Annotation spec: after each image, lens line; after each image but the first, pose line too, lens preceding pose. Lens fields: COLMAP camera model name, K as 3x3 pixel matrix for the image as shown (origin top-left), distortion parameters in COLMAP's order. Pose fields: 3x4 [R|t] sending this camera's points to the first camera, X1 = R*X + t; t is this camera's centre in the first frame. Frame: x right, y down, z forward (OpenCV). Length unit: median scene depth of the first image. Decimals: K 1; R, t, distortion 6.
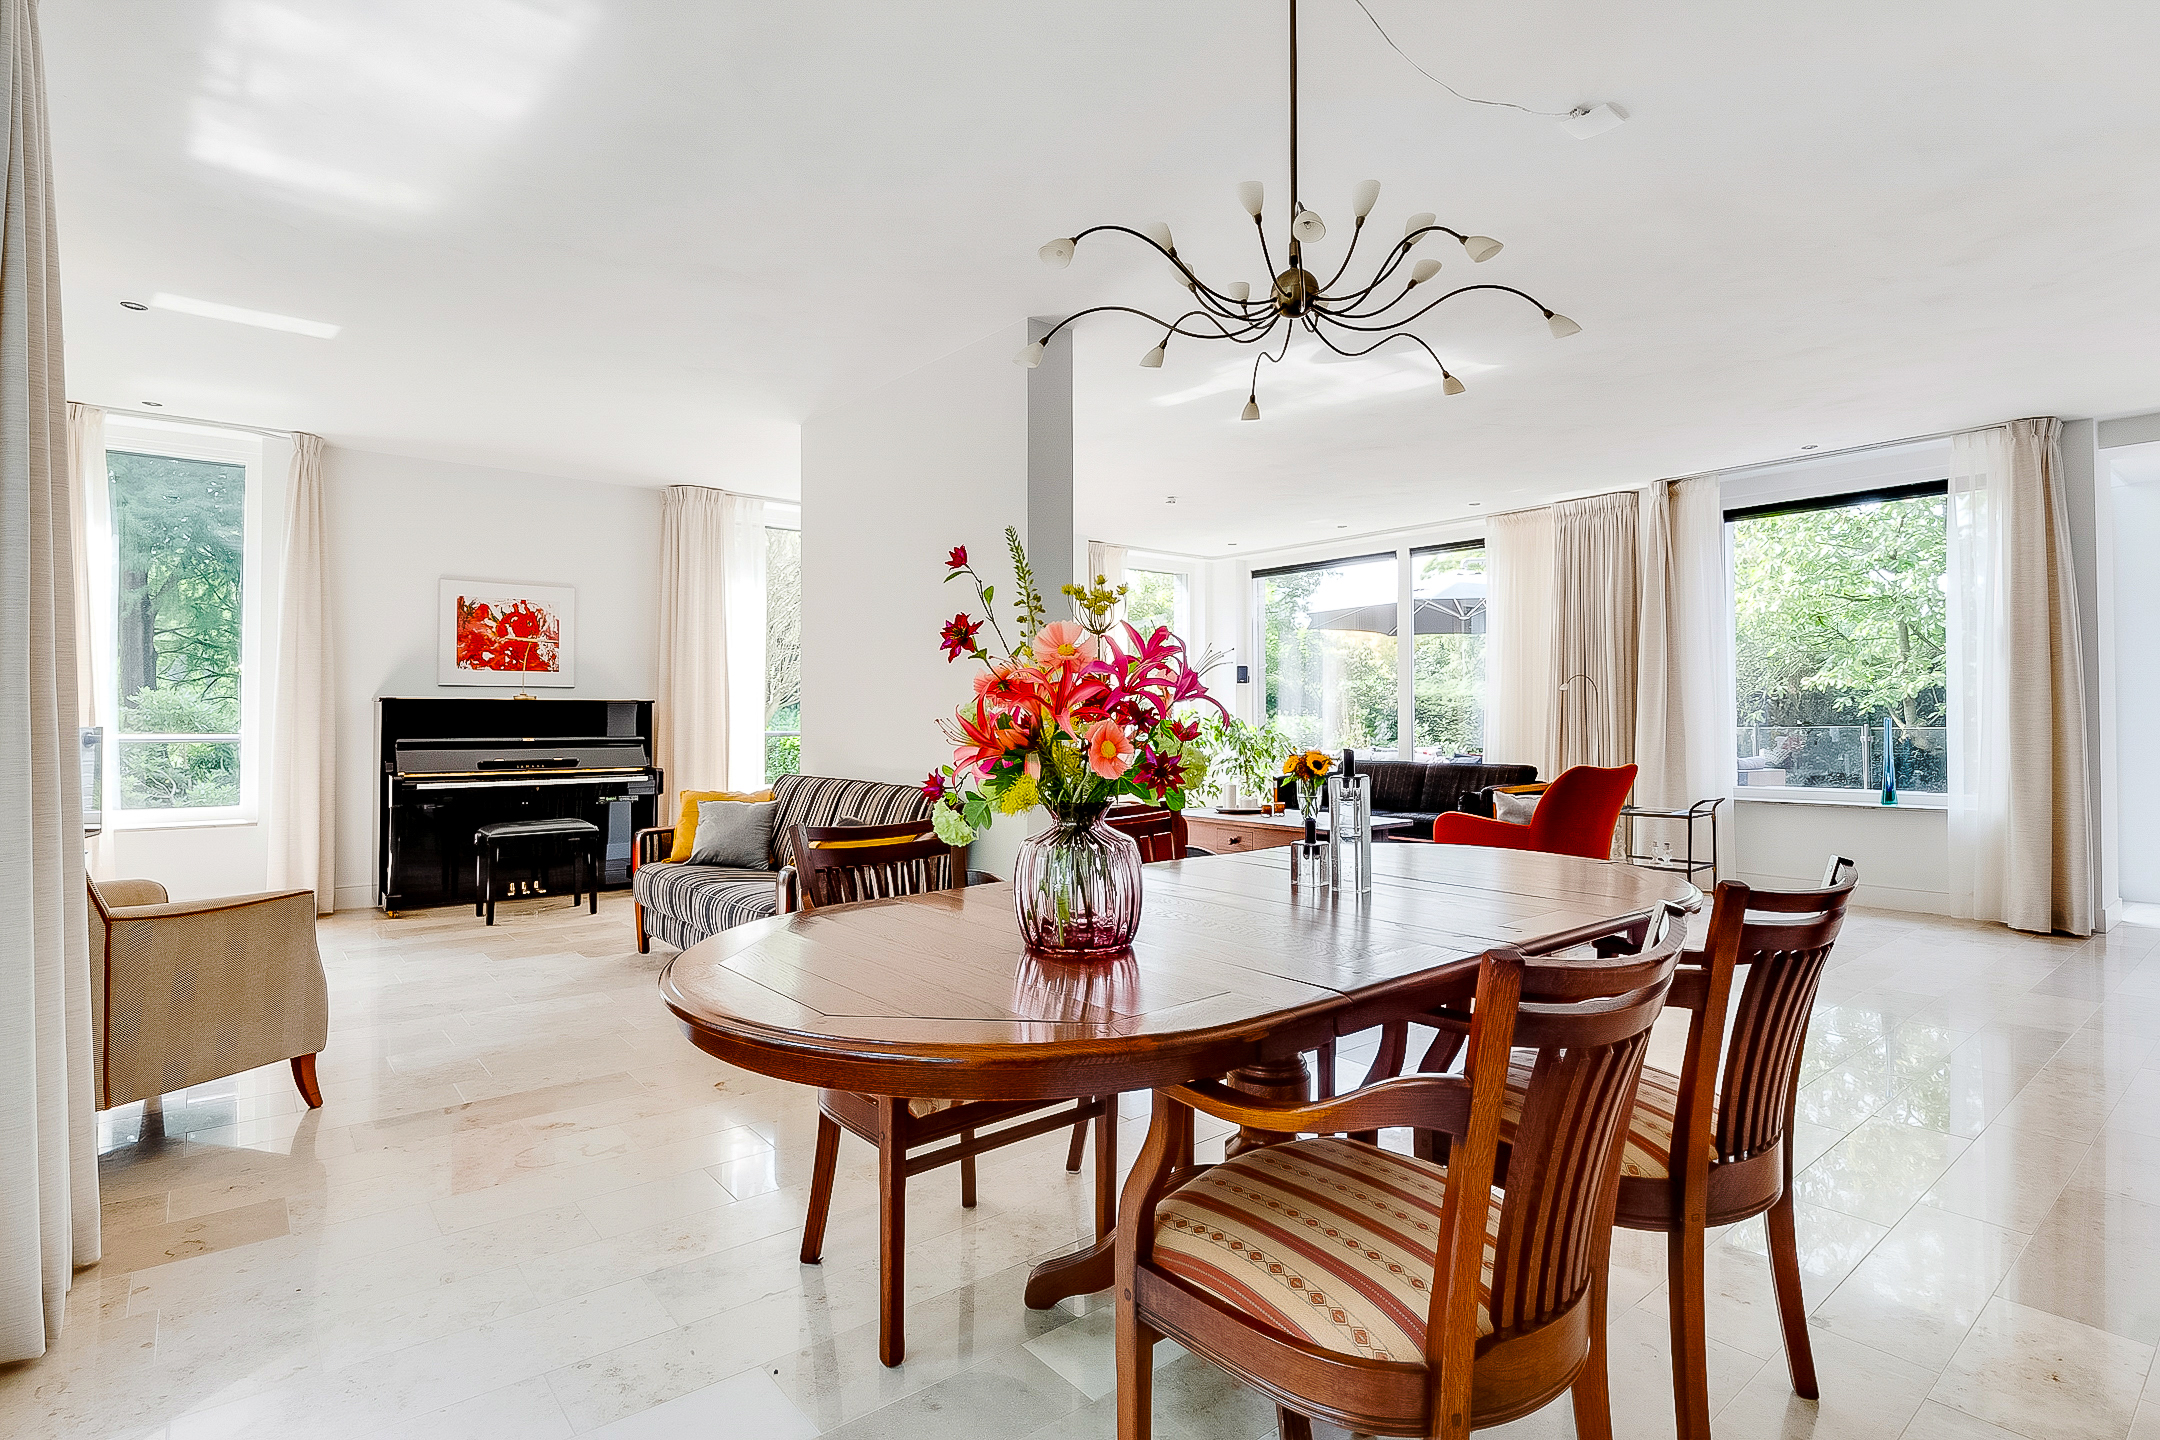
lens RADIAL K [[1062.1, 0, 1068.8], [0, 1062.1, 693.9], [0, 0, 1]] dist [0.001477, -0.014702]
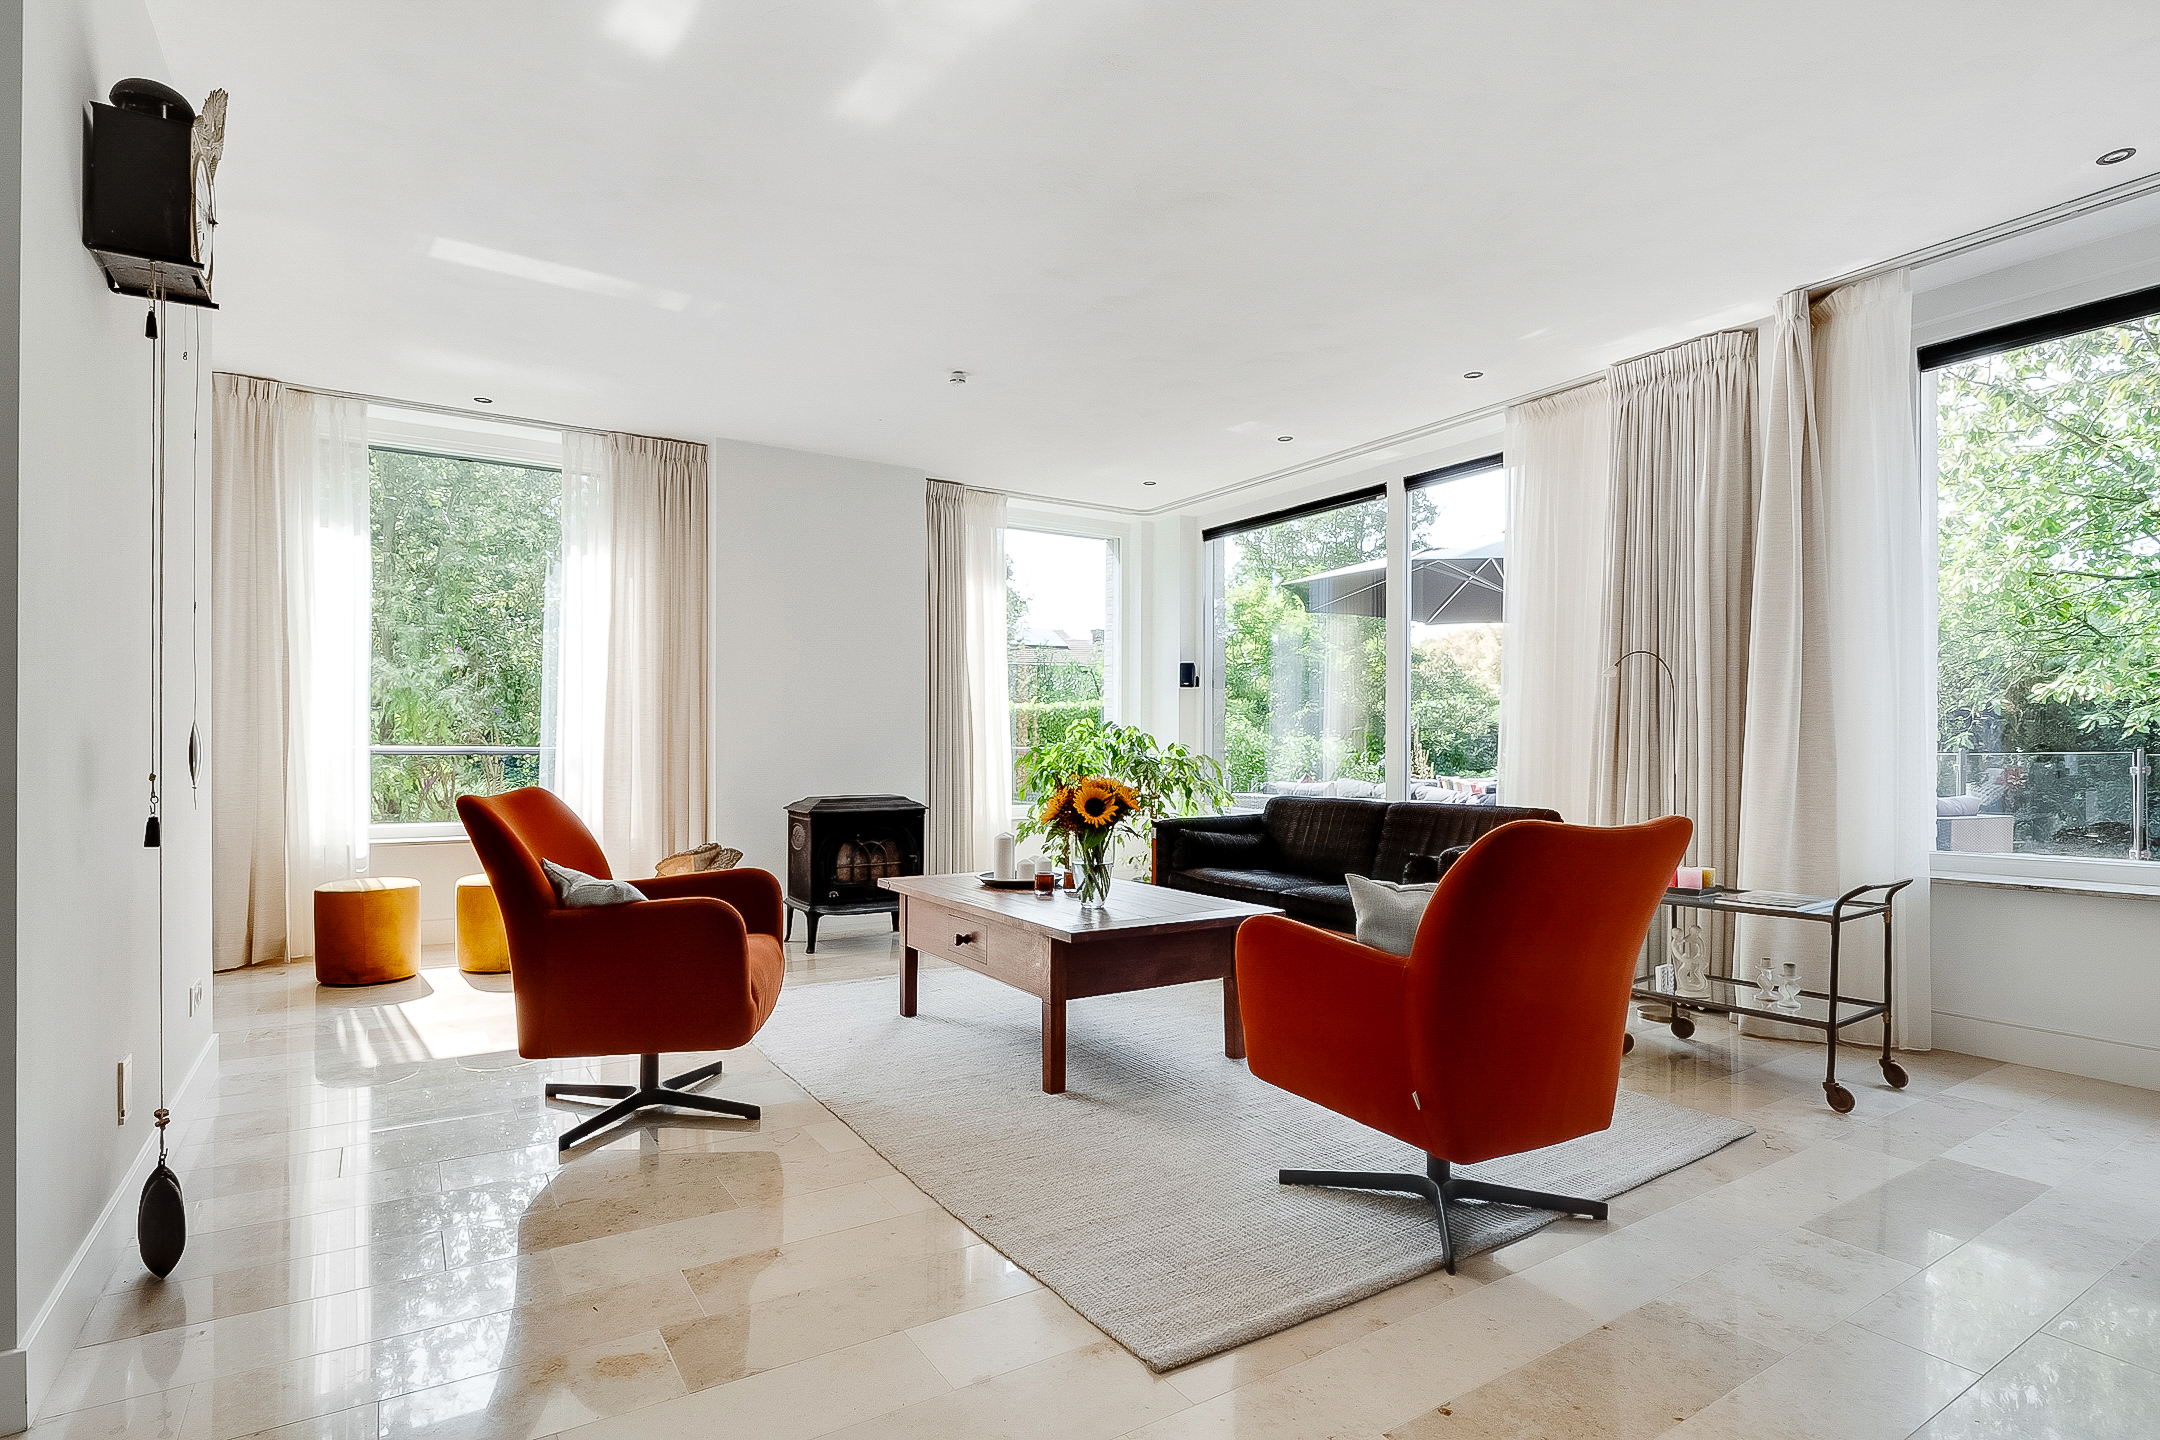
lens RADIAL K [[1000.8, 0, 1107.9], [0, 1000.8, 748.7], [0, 0, 1]] dist [0.001047, -0.010962]
pose [[0.992133, 0.006185, -0.125036, 0.288198], [-0.003192, 0.999704, 0.024120, 0.023434], [0.125148, -0.023531, 0.991859, 0.467226]]
